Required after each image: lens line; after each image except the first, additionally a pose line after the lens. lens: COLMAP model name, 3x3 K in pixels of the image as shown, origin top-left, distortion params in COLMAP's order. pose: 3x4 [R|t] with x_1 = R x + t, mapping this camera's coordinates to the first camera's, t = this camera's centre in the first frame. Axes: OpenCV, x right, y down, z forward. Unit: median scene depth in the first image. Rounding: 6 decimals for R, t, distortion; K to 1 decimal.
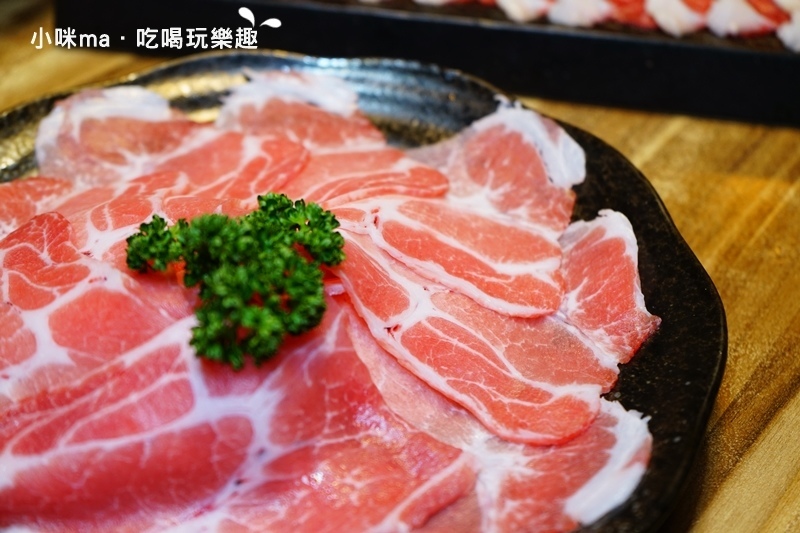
lens RADIAL K [[1147.4, 0, 401.7], [0, 1147.4, 265.8], [0, 0, 1]] dist [-0.022691, 0.000000]
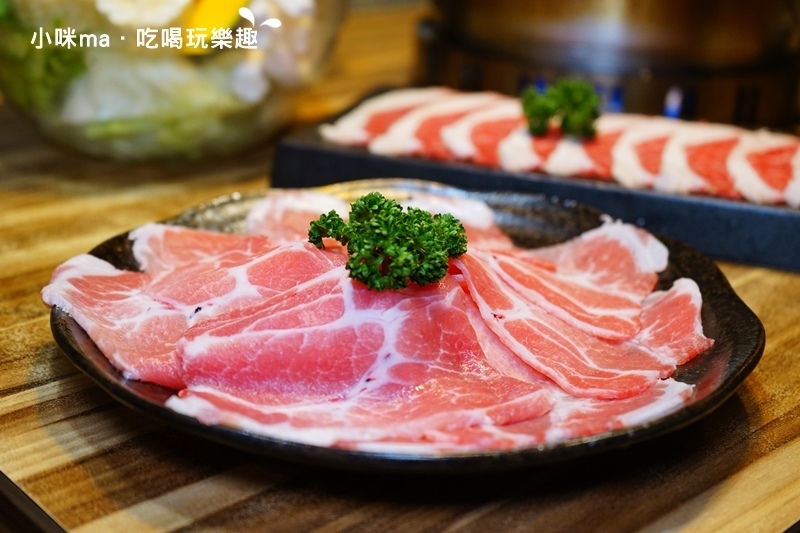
lens RADIAL K [[1147.4, 0, 399.0], [0, 1147.4, 268.1], [0, 0, 1]] dist [-0.022691, 0.000000]
pose [[0.984873, 0.071326, -0.157918, 0.083466], [-0.120506, 0.936813, -0.328419, 0.447088], [0.124515, 0.342481, 0.931237, -0.245106]]
